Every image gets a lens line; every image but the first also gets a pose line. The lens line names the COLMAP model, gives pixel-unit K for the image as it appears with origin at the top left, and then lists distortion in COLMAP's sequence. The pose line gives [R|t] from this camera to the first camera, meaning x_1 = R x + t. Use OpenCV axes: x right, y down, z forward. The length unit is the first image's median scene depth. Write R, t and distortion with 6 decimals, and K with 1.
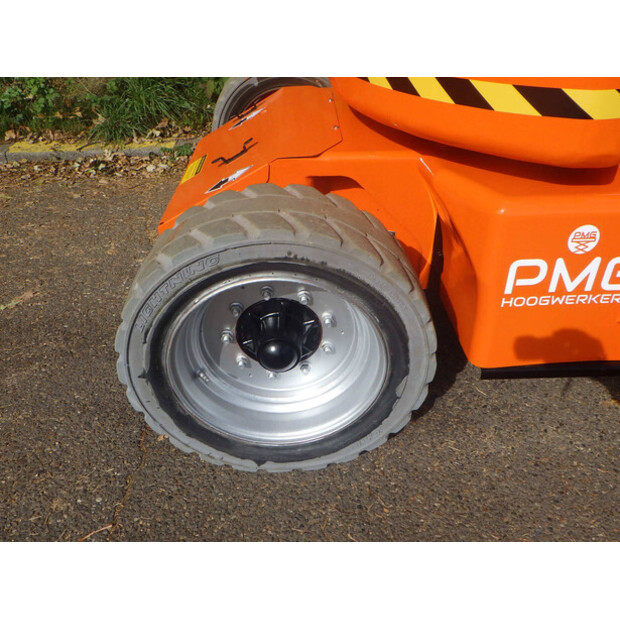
lens RADIAL K [[533.5, 0, 310.0], [0, 533.5, 310.0], [0, 0, 1]] dist [0.002590, 0.007138]
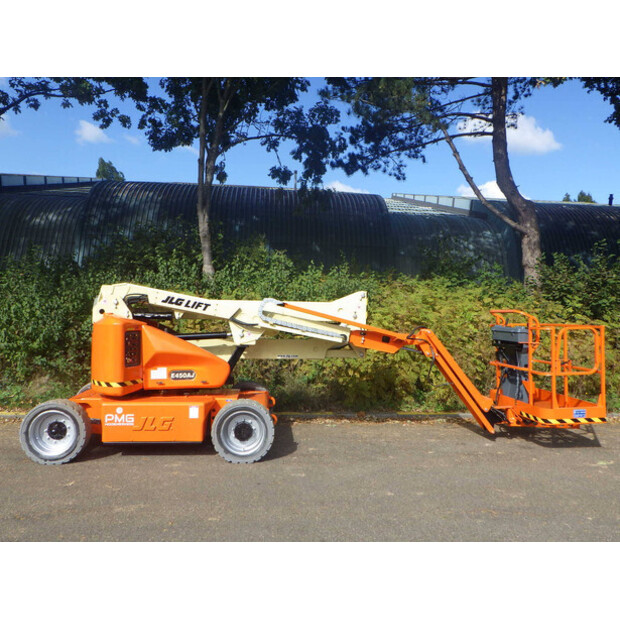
lens RADIAL K [[533.5, 0, 310.0], [0, 533.5, 310.0], [0, 0, 1]] dist [0.002590, 0.007138]
pose [[0.997185, 0.050817, 0.055134, 1.856868], [-0.009357, 0.813899, -0.580930, 1.899568], [-0.074394, 0.578779, 0.812084, -3.591765]]
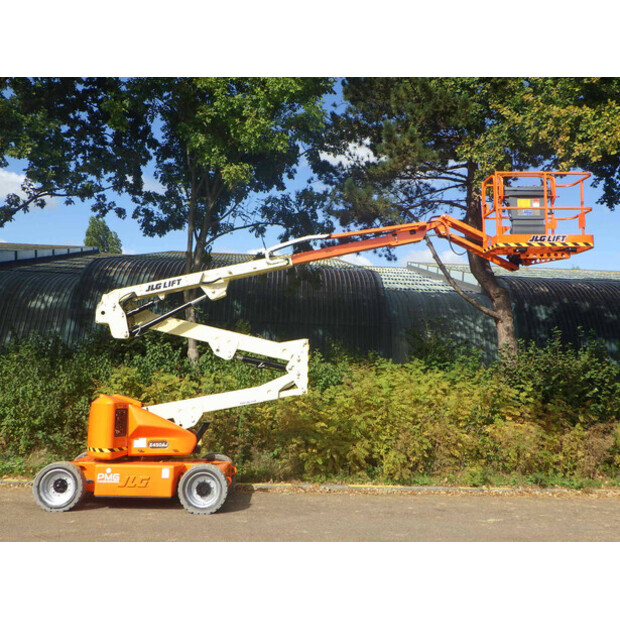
lens RADIAL K [[652.6, 0, 310.0], [0, 652.6, 310.0], [0, 0, 1]] dist [-0.008085, 0.025813]
pose [[0.998181, 0.059280, 0.010953, 2.600832], [-0.036375, 0.737171, -0.674726, 3.508944], [-0.048072, 0.673101, 0.737987, -6.003126]]
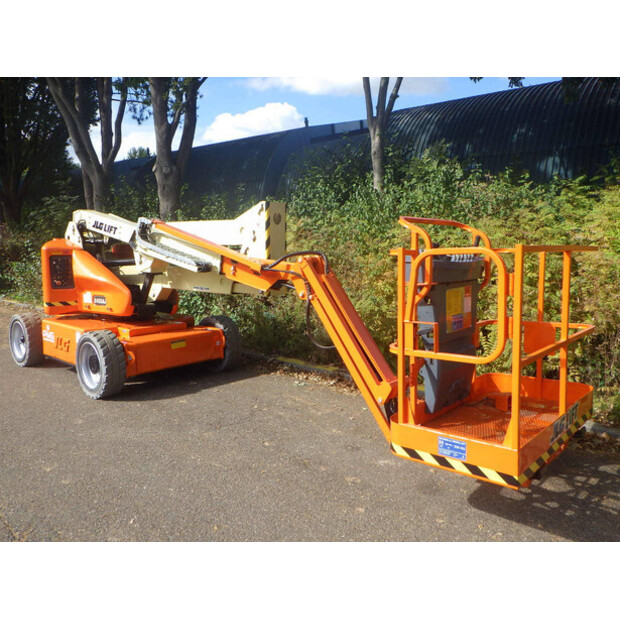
lens RADIAL K [[533.5, 0, 310.0], [0, 533.5, 310.0], [0, 0, 1]] dist [0.002590, 0.007138]
pose [[0.694612, 0.125524, -0.708349, 5.947677], [-0.440741, 0.852475, -0.281130, 0.071382], [0.568561, 0.507474, 0.647463, -1.097986]]
